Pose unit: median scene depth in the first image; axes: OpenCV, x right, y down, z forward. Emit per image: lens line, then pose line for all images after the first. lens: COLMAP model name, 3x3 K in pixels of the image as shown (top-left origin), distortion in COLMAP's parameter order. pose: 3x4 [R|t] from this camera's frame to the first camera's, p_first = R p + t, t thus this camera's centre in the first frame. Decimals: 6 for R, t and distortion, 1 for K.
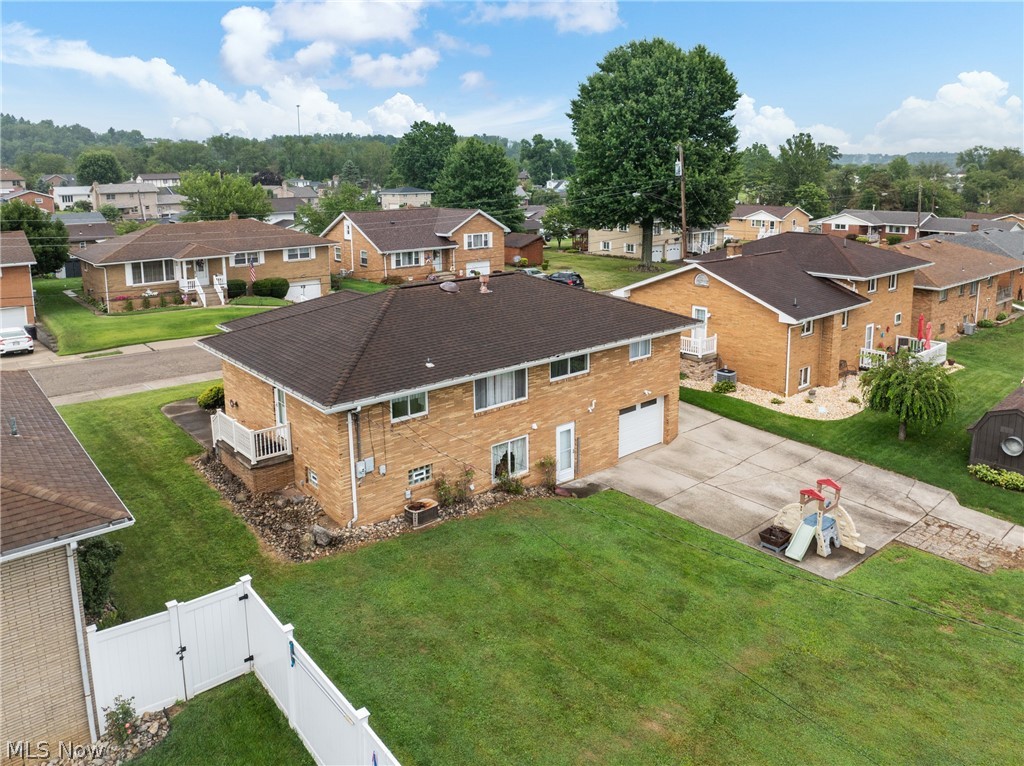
lens RADIAL K [[708.9, 0, 512.0], [0, 708.9, 383.0], [0, 0, 1]] dist [-0.002835, -0.000401]
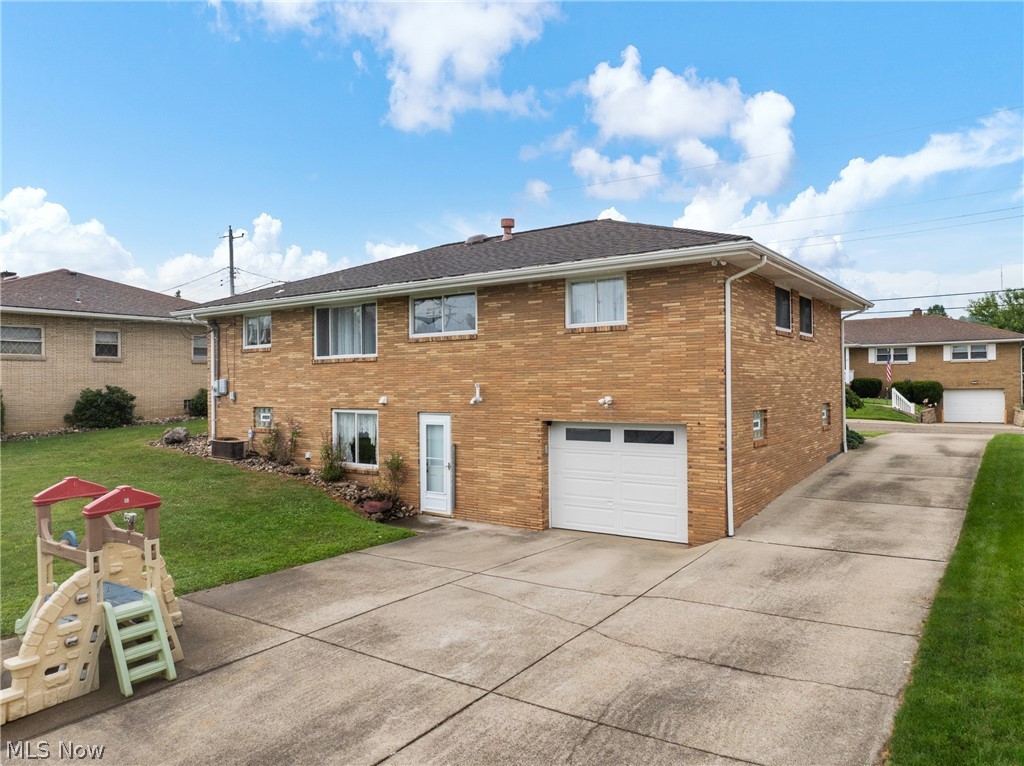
lens RADIAL K [[708.9, 0, 512.0], [0, 708.9, 383.0], [0, 0, 1]] dist [-0.002835, -0.000401]
pose [[0.247134, 0.001175, -0.968981, 0.695076], [-0.264476, 0.962112, -0.066287, 0.055388], [0.932190, 0.272654, 0.238081, 0.910801]]
